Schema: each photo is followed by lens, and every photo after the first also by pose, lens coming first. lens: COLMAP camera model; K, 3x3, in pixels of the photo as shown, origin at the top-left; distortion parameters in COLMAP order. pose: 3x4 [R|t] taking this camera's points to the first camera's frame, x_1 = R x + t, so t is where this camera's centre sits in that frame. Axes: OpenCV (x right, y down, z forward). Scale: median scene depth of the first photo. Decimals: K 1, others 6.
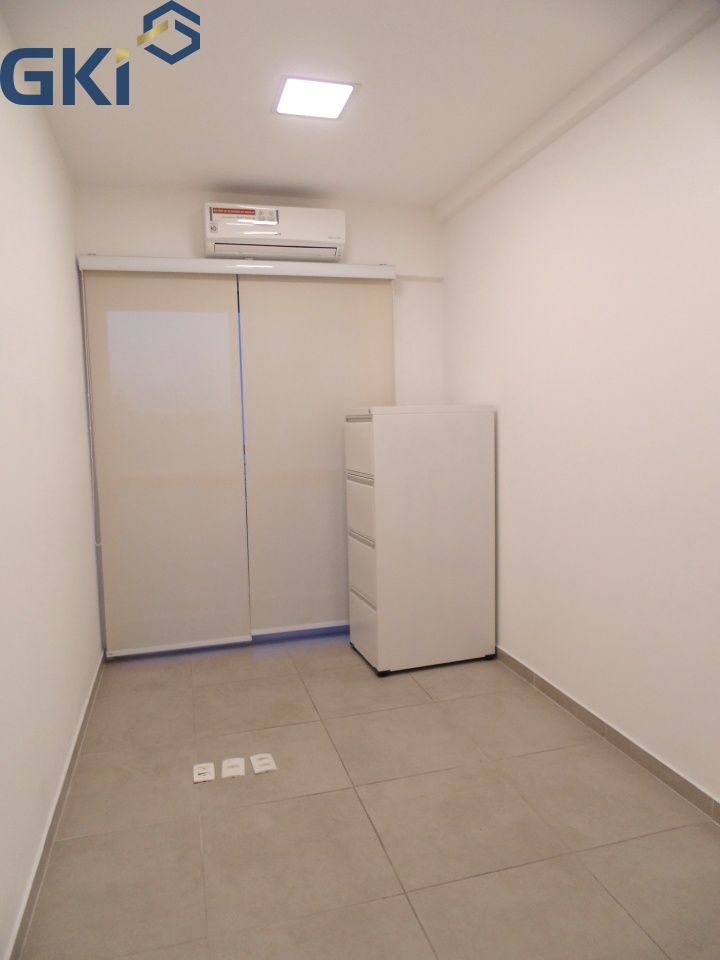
lens RADIAL K [[634.7, 0, 360.0], [0, 634.7, 480.0], [0, 0, 1]] dist [-0.089349, -0.001352]
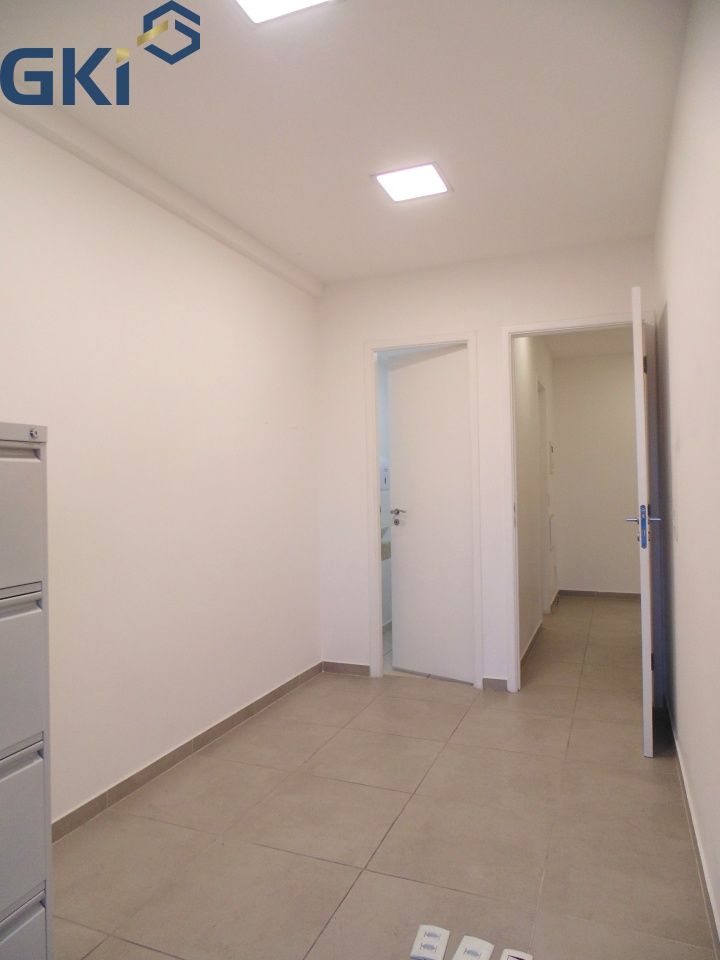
lens RADIAL K [[634.7, 0, 360.0], [0, 634.7, 480.0], [0, 0, 1]] dist [-0.089349, -0.001352]
pose [[-0.799809, 0.038858, 0.598995, -0.364345], [0.094211, 0.993661, 0.061335, -0.075042], [-0.592815, 0.105488, -0.798400, 1.085682]]
